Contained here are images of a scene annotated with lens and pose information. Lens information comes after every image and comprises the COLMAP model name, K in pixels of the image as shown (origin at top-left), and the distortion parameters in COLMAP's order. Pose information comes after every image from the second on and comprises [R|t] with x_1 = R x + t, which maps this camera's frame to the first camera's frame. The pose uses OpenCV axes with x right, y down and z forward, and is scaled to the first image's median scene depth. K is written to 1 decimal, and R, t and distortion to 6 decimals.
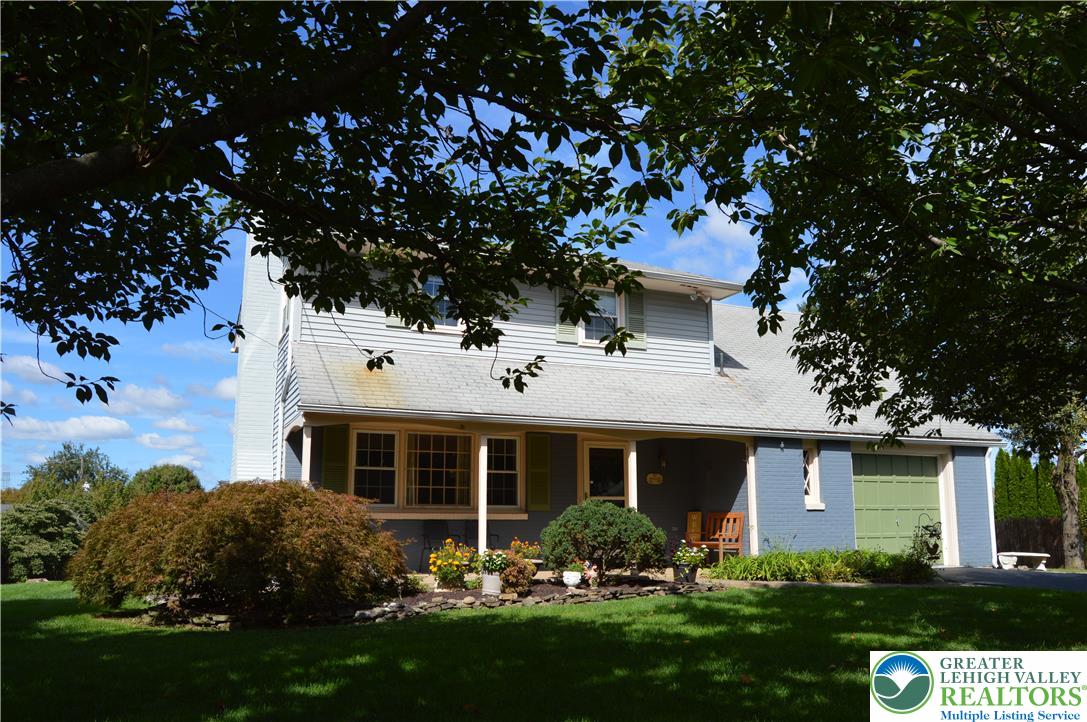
lens RADIAL K [[863.7, 0, 549.5], [0, 863.7, 369.5], [0, 0, 1]] dist [-0.084246, 0.011800]
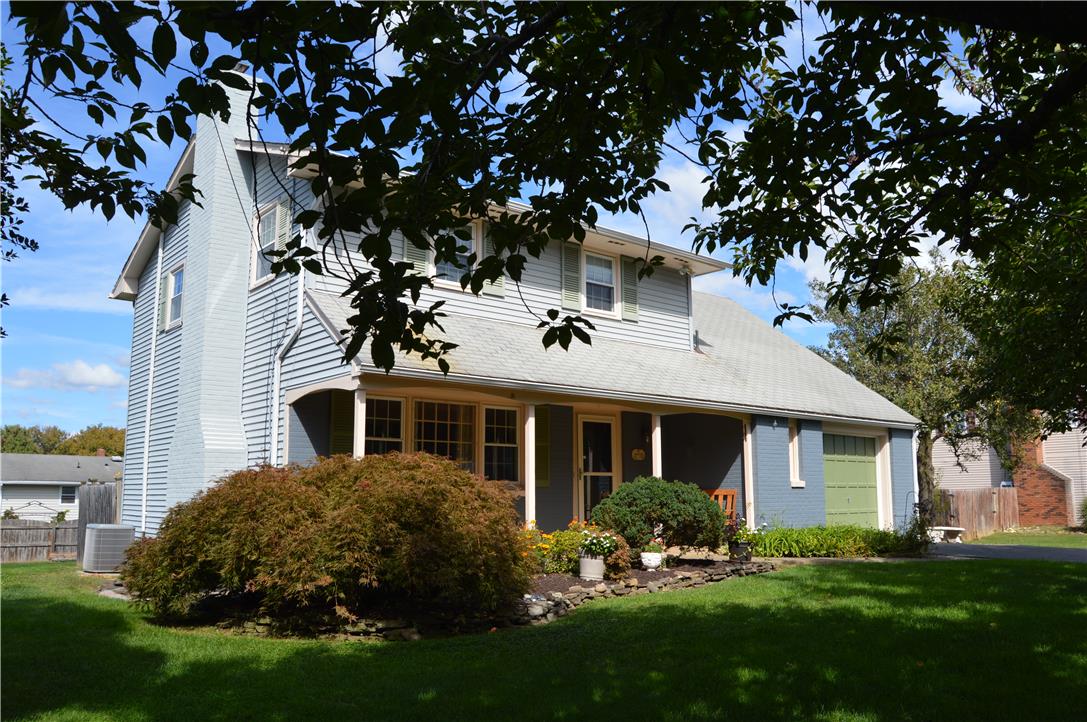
lens RADIAL K [[863.7, 0, 549.5], [0, 863.7, 369.5], [0, 0, 1]] dist [-0.084246, 0.011800]
pose [[0.959223, 0.041078, 0.279651, -0.270641], [-0.050425, 0.998381, 0.026308, 0.010677], [-0.278118, -0.039337, 0.959741, 0.098987]]
